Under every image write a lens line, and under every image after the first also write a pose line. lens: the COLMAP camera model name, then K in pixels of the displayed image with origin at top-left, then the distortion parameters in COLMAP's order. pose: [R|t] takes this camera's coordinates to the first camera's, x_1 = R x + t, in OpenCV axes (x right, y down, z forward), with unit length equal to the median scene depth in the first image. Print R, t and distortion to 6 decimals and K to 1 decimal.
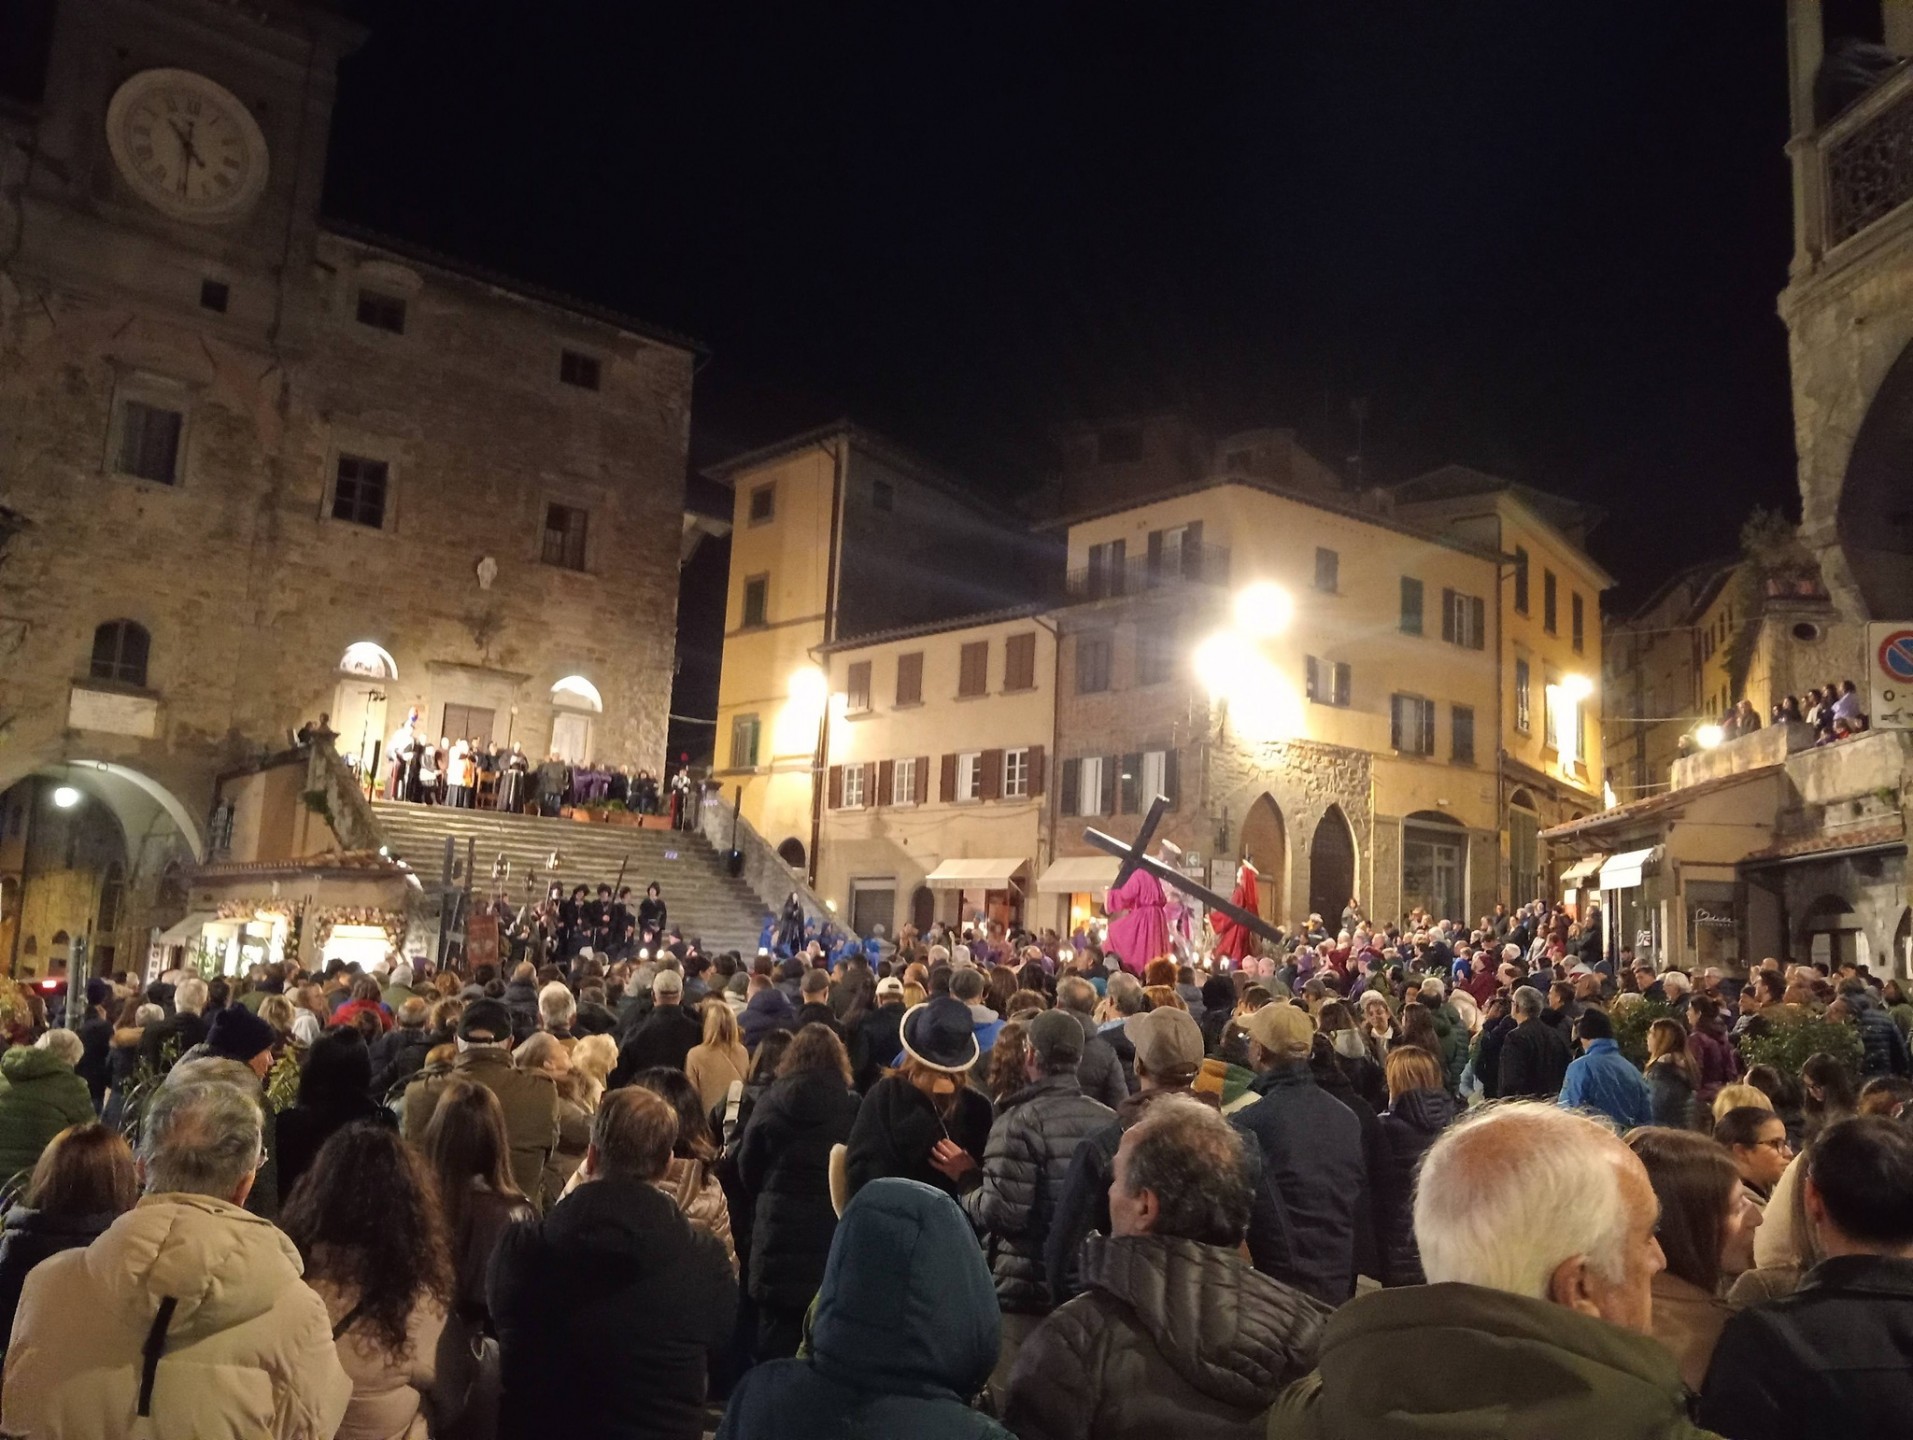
lens RADIAL K [[1548.8, 0, 1003.6], [0, 1548.8, 729.5], [0, 0, 1]] dist [0.049433, -0.114528]
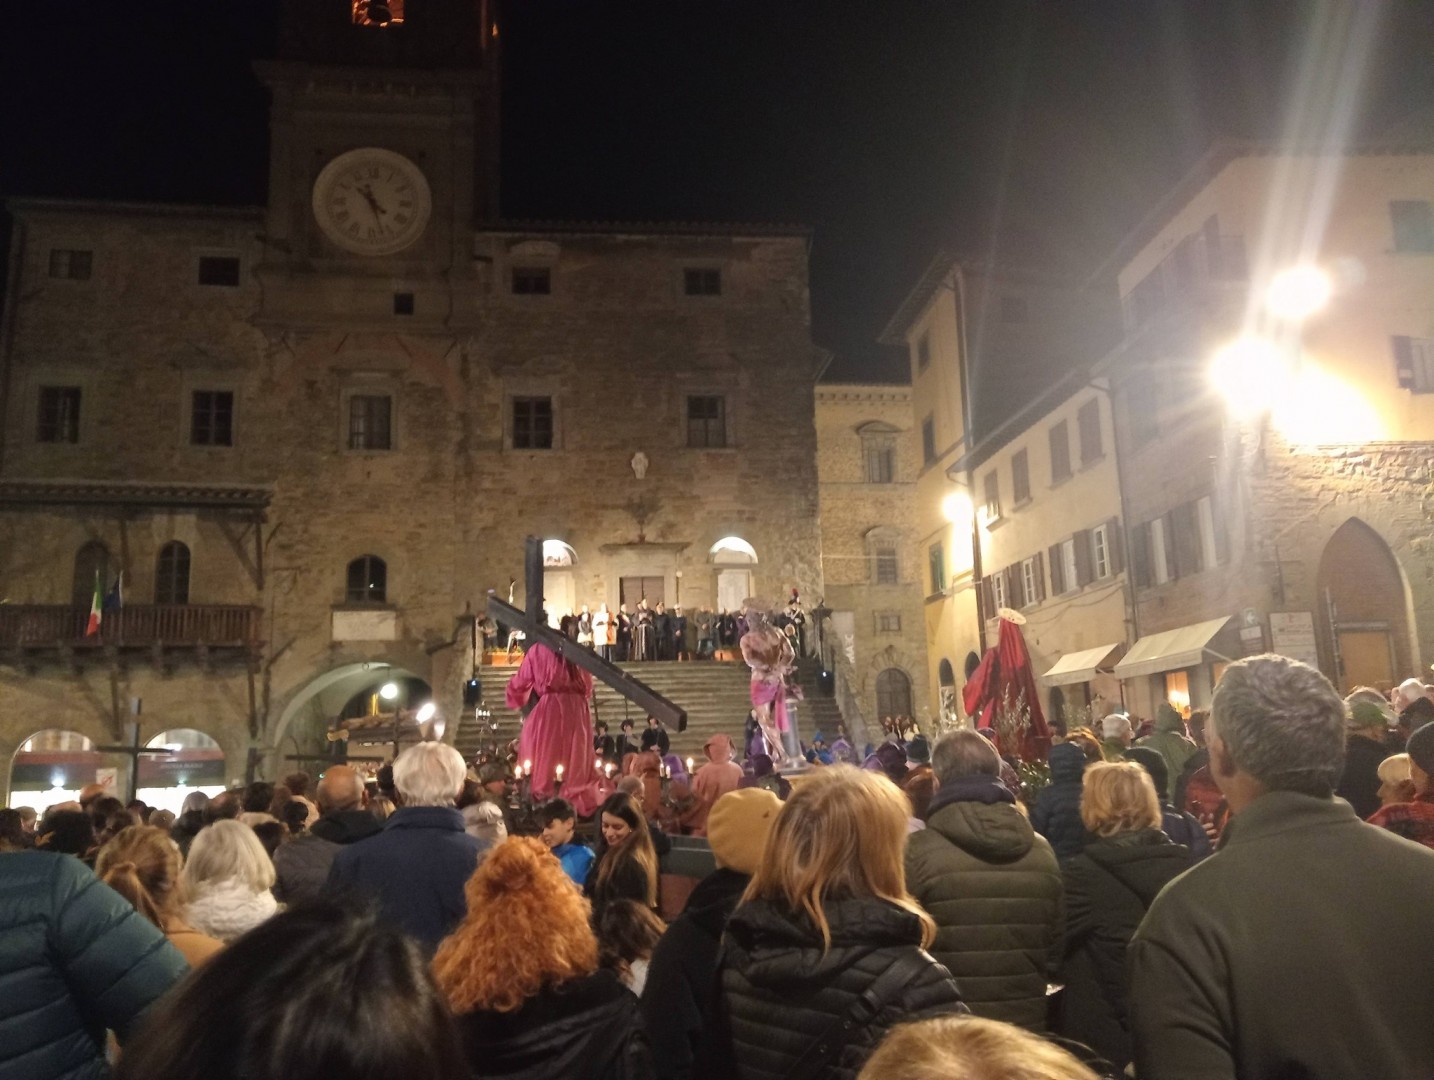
lens RADIAL K [[1161.0, 0, 728.7], [0, 1161.0, 545.2], [0, 0, 1]] dist [0.049433, -0.114528]
pose [[0.808877, -0.179536, -0.559897, 0.233513], [0.157177, 0.983612, -0.088331, 0.054512], [0.566580, -0.016554, 0.823840, 0.325516]]
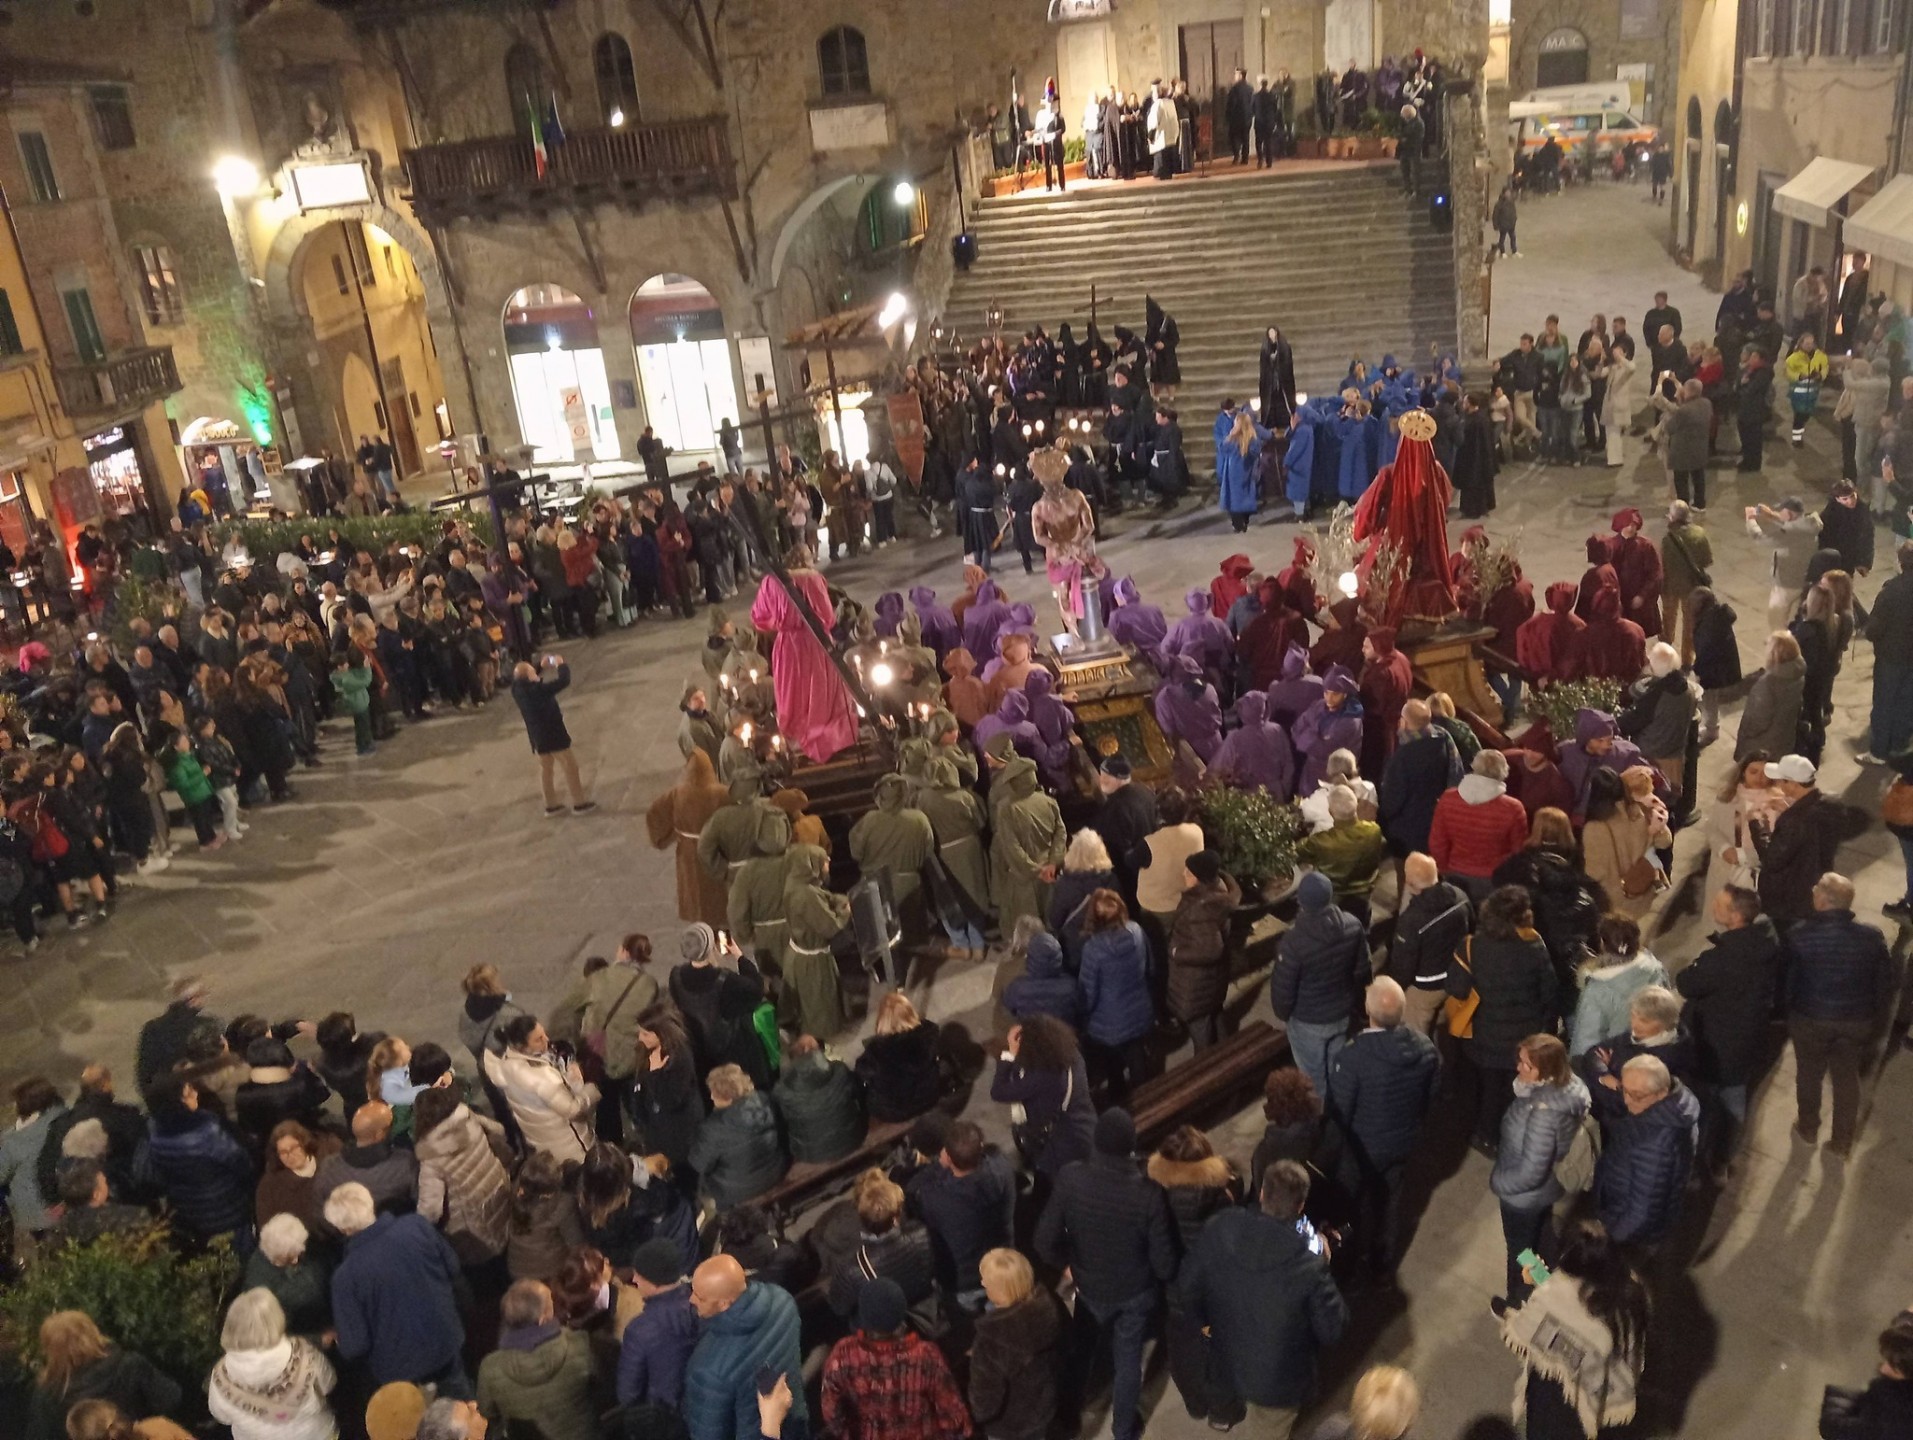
lens RADIAL K [[1548.8, 0, 974.0], [0, 1548.8, 727.1], [0, 0, 1]] dist [0.049433, -0.114528]
pose [[0.573632, 0.210095, -0.791711, 0.346925], [0.239692, 0.881184, 0.407507, -0.056152], [0.783259, -0.423526, 0.455117, 0.392002]]
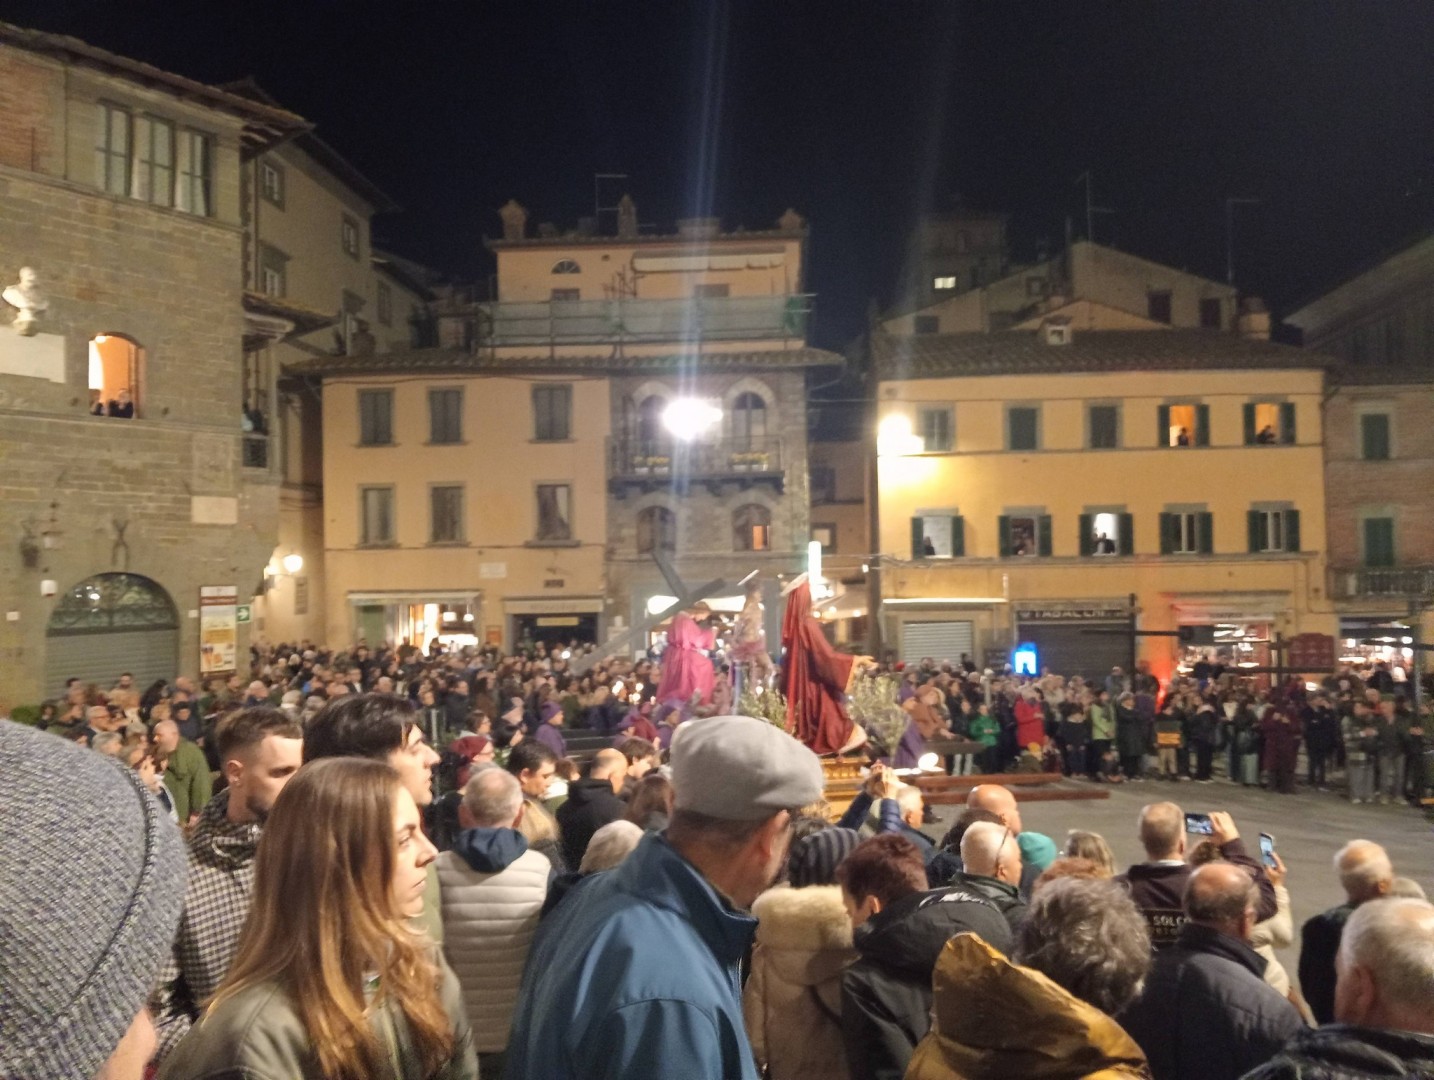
lens RADIAL K [[1161.0, 0, 722.2], [0, 1161.0, 555.2], [0, 0, 1]] dist [0.049433, -0.114528]
pose [[-0.815608, -0.038043, -0.577352, 0.283054], [0.068915, 0.984346, -0.162215, 0.097194], [0.574486, -0.172092, -0.800219, 0.909195]]
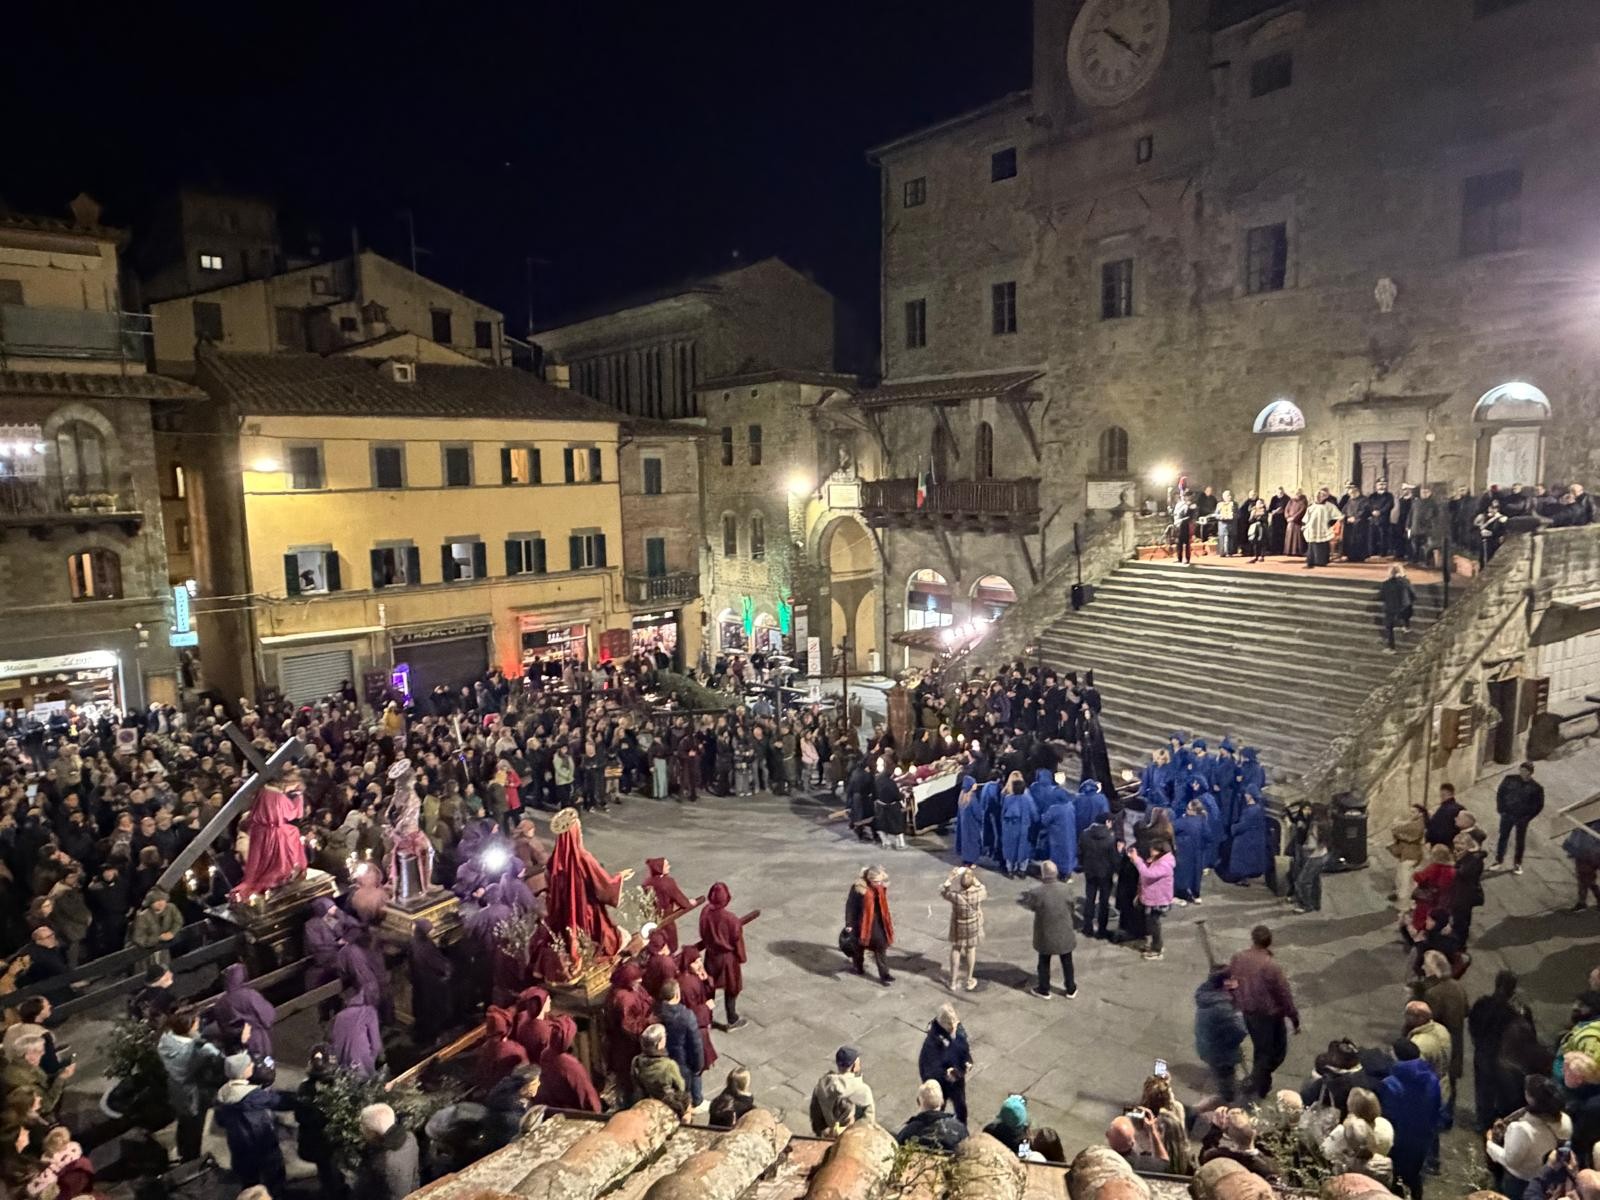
lens RADIAL K [[1044.1, 0, 805.3], [0, 1044.1, 608.2], [0, 0, 1]] dist [-0.031801, 0.036999]
pose [[-0.159191, 0.086789, -0.983425, 0.378923], [0.159946, 0.985236, 0.061058, -0.010572], [0.974205, -0.147575, -0.170723, 0.806511]]
